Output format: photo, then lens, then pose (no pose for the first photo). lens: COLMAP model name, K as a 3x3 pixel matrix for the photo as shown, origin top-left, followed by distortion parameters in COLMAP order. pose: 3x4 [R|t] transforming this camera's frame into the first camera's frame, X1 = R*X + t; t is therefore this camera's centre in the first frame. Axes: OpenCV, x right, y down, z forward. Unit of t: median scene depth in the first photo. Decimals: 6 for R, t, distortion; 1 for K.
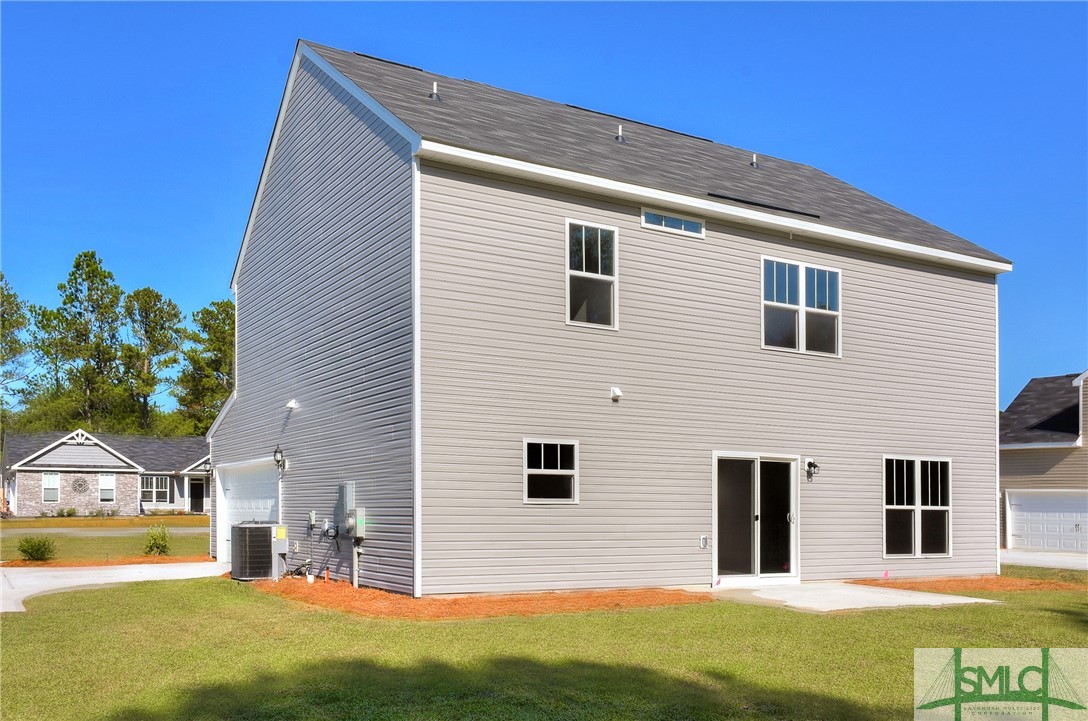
lens RADIAL K [[971.8, 0, 542.8], [0, 971.8, 417.9], [0, 0, 1]] dist [0.029665, 0.004812]
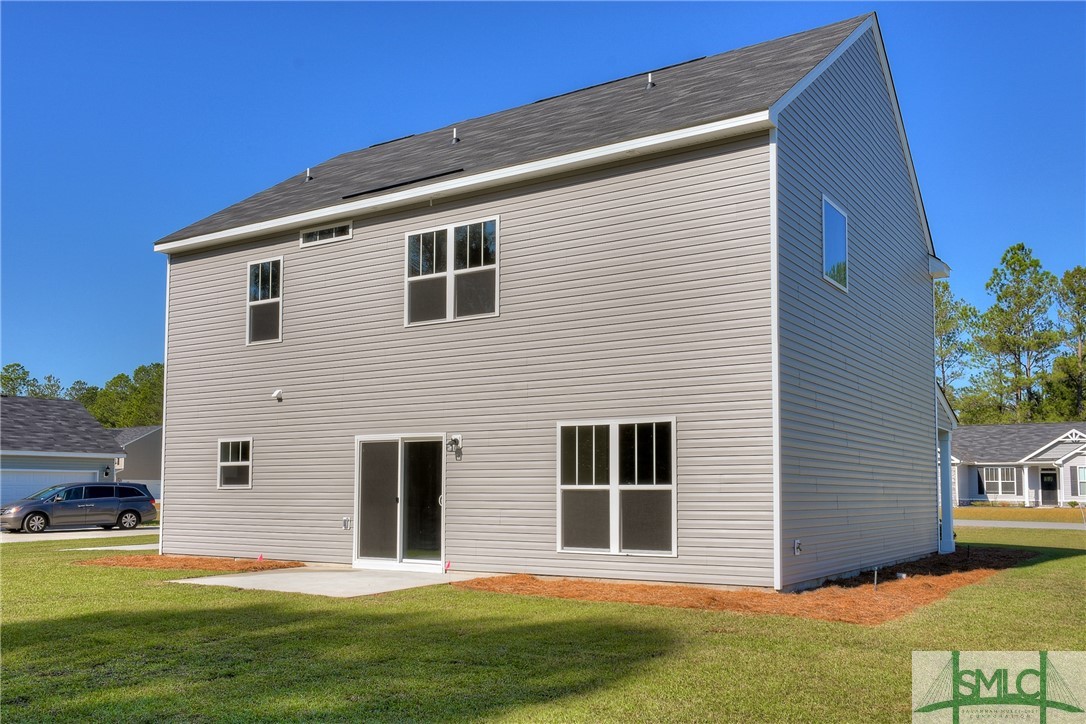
lens RADIAL K [[972.1, 0, 543.0], [0, 972.1, 362.0], [0, 0, 1]] dist [0.003250, 0.004414]
pose [[0.438620, -0.129700, -0.889264, 1.141488], [0.082975, 0.991148, -0.103634, 0.075998], [0.894834, -0.028331, 0.445500, 0.678938]]
